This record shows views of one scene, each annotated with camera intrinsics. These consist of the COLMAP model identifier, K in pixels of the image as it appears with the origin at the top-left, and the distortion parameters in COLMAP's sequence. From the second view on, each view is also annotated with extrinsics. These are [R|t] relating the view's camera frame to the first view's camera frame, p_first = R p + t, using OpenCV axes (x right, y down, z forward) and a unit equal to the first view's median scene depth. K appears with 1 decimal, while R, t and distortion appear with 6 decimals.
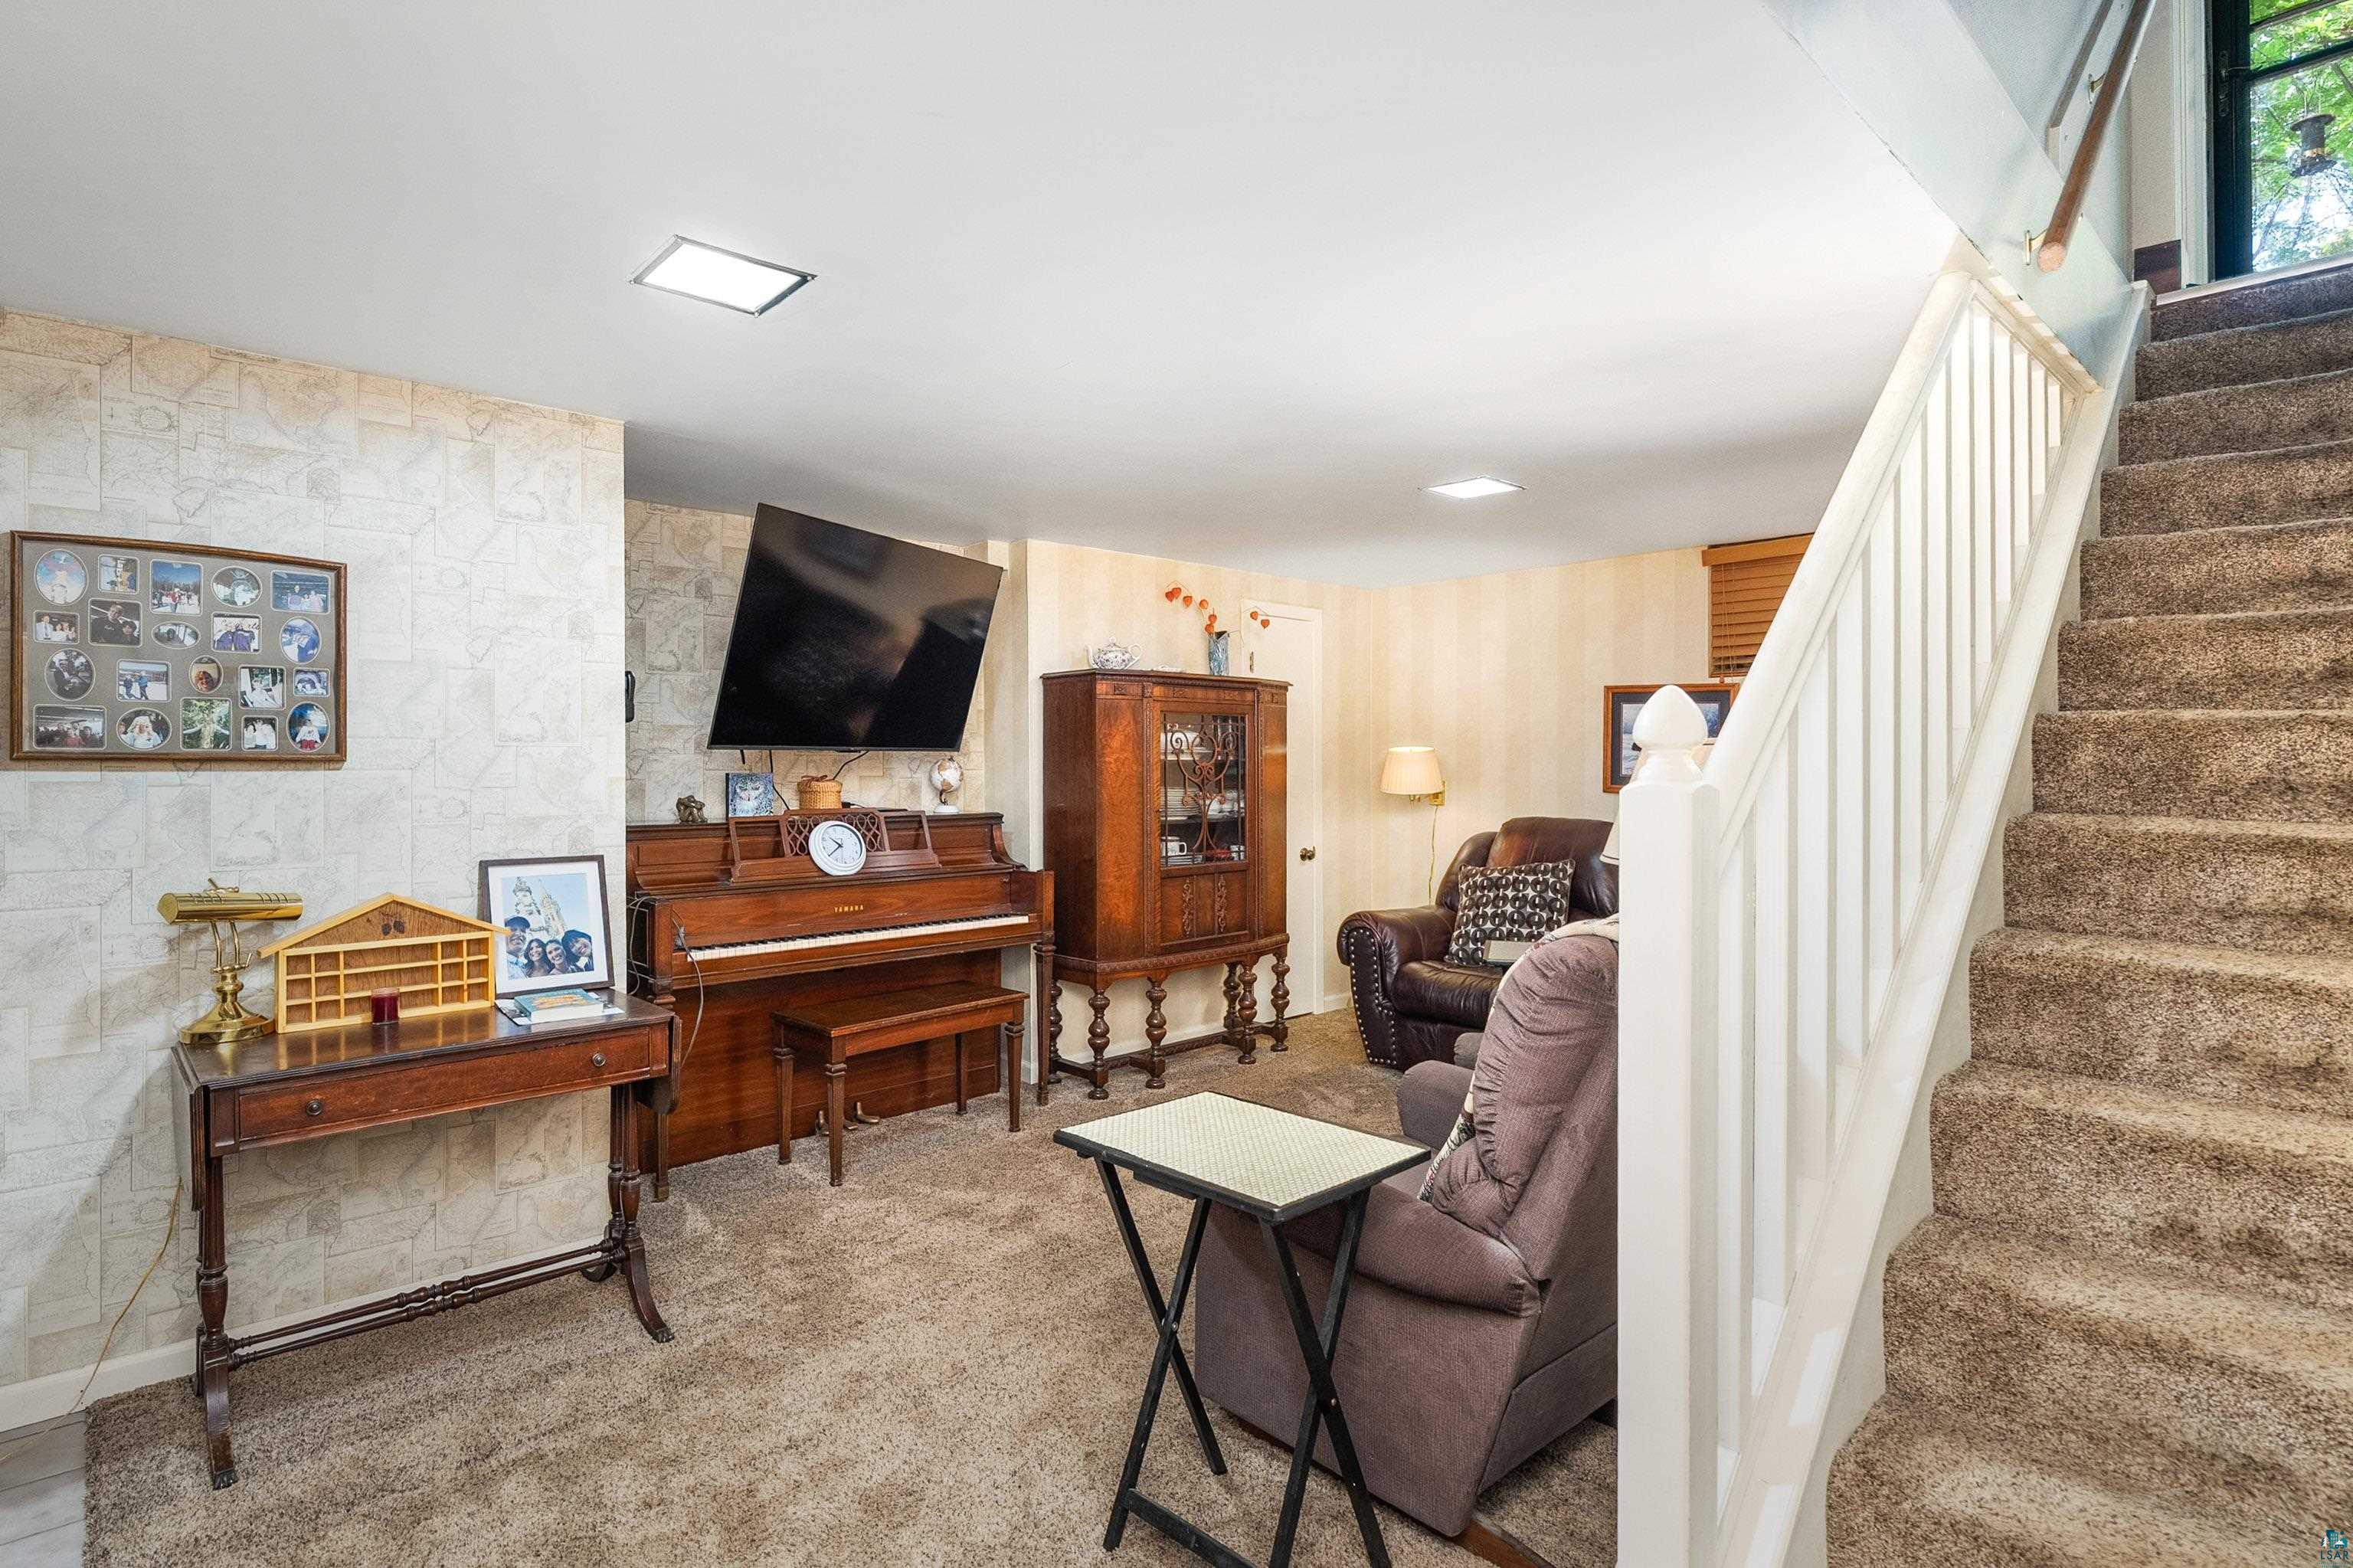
lens RADIAL K [[1088.5, 0, 1245.3], [0, 1088.5, 750.9], [0, 0, 1]] dist [-0.007477, 0.001149]
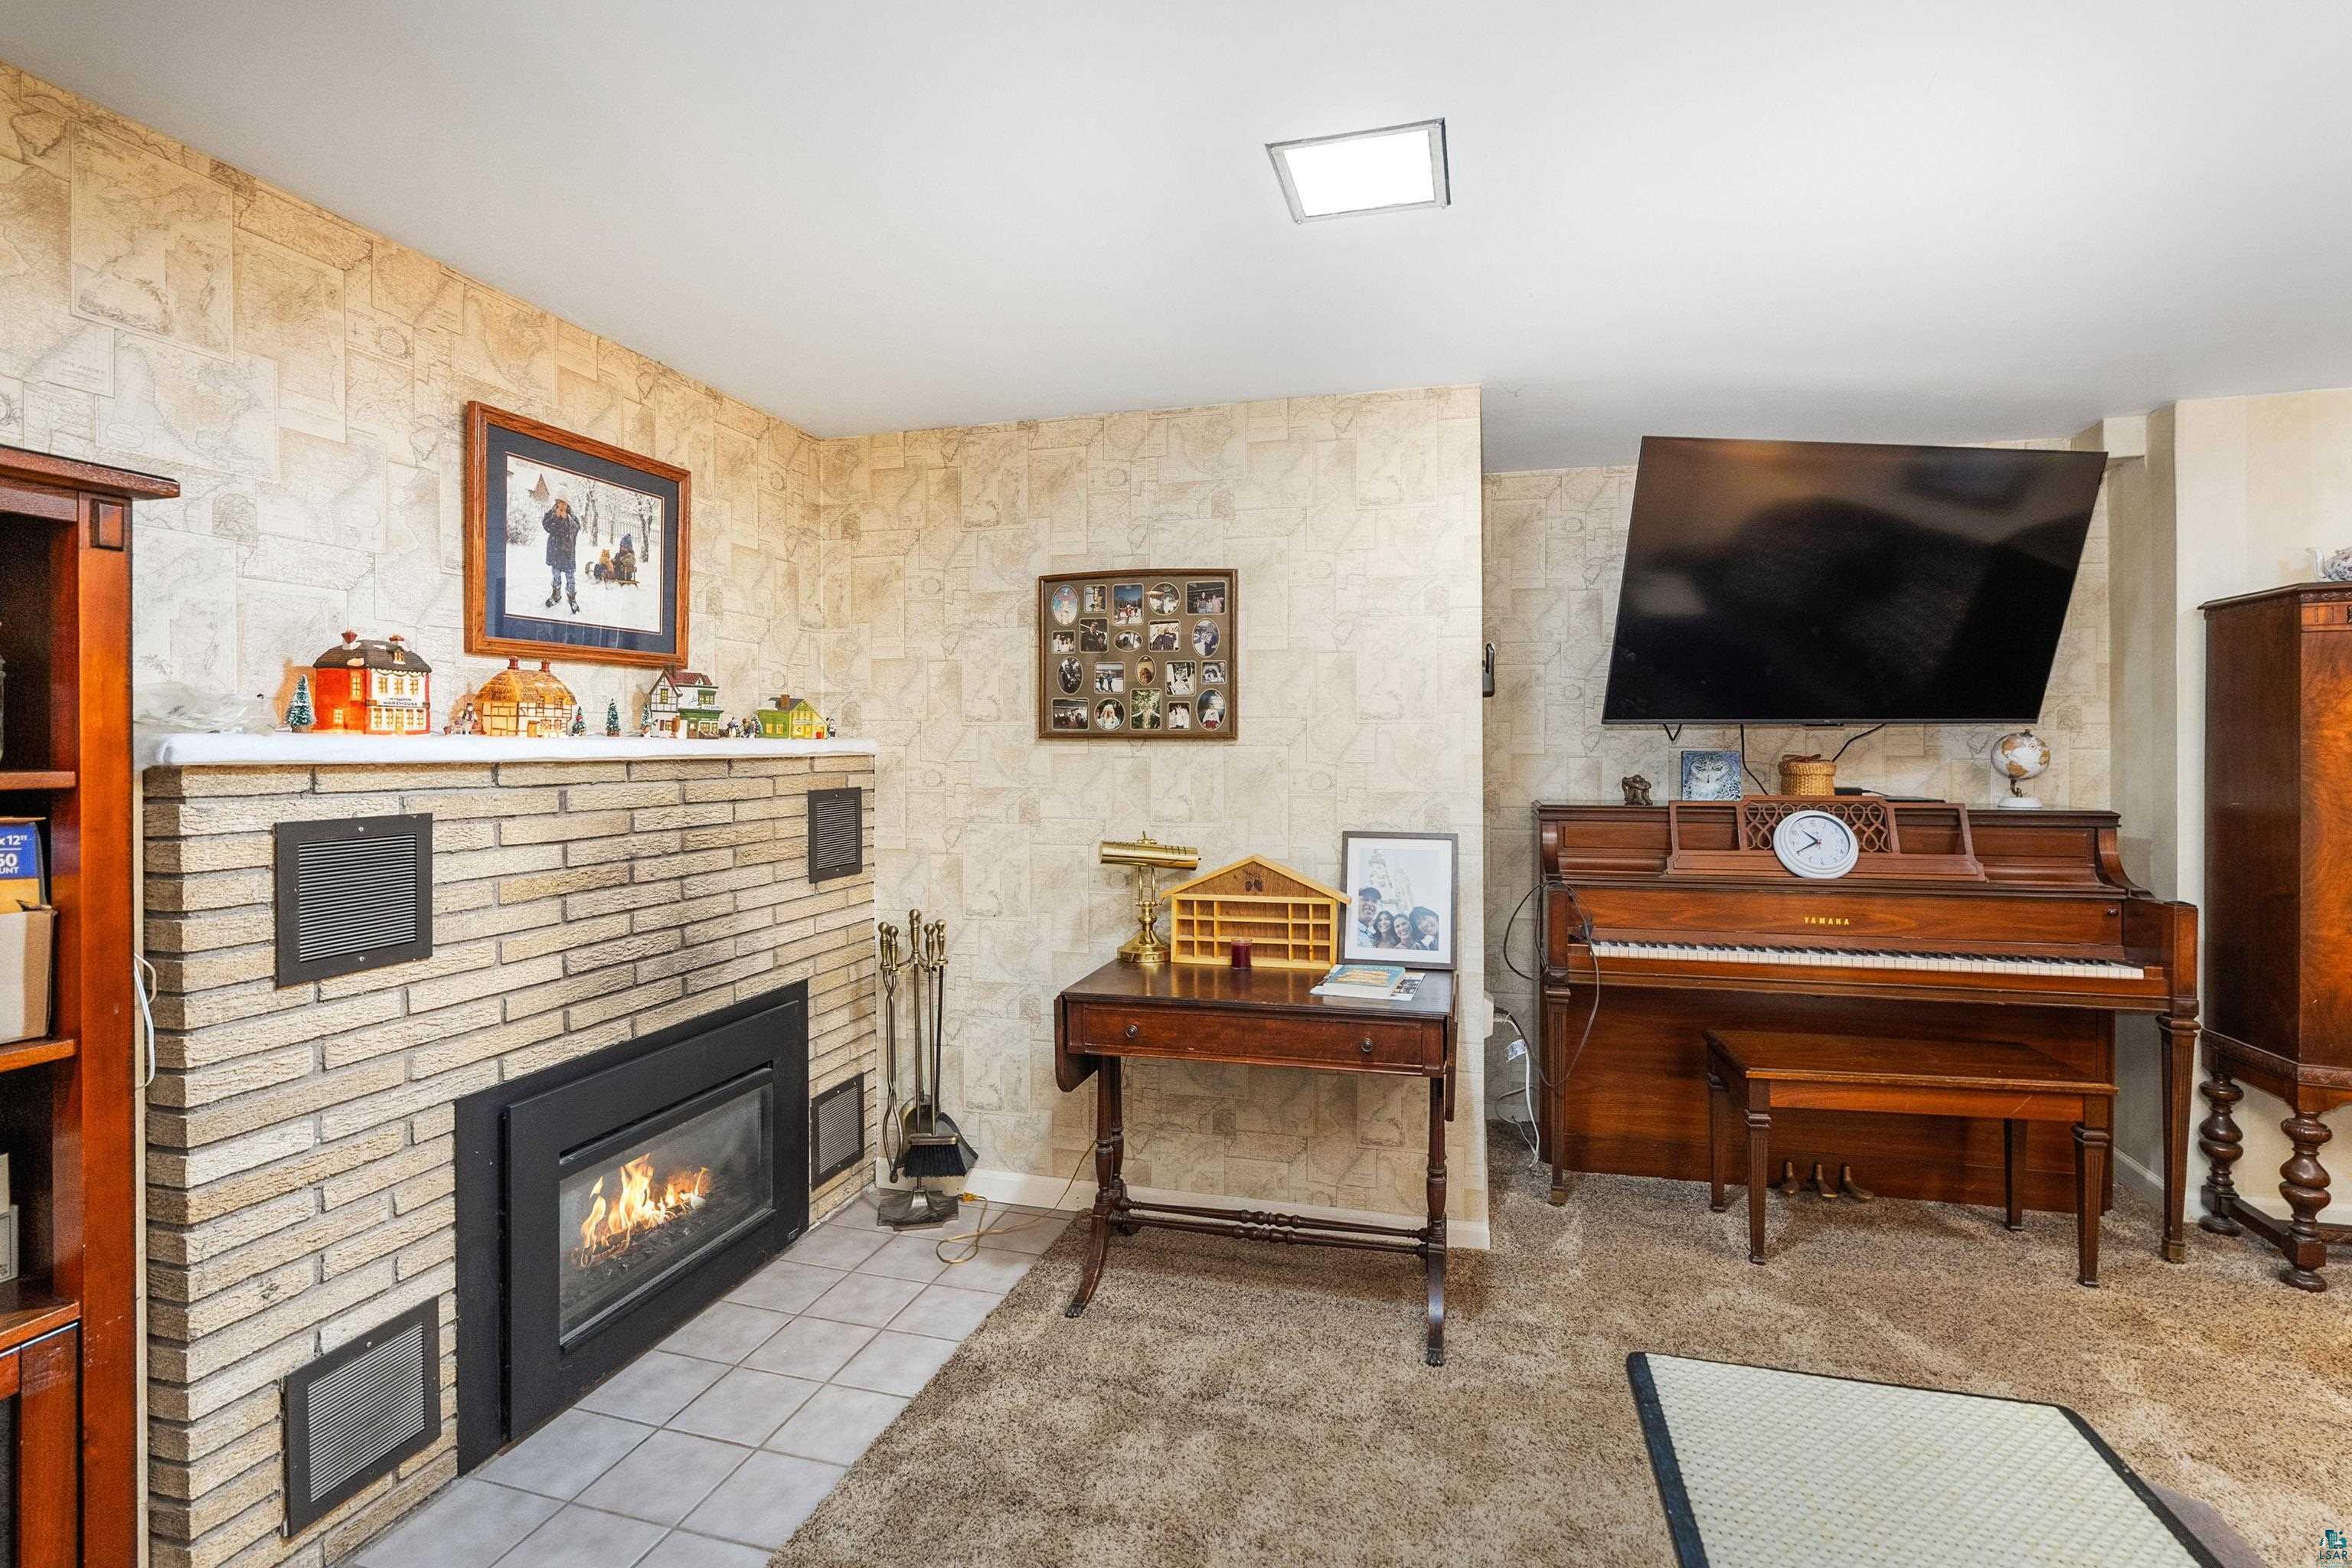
lens RADIAL K [[1088.1, 0, 1232.7], [0, 1088.1, 745.9], [0, 0, 1]] dist [-0.007477, 0.001149]
pose [[0.513009, 0.004672, -0.858371, 0.153017], [0.010247, 0.999881, 0.011566, 0.003606], [0.858322, -0.014729, 0.512899, 0.346771]]
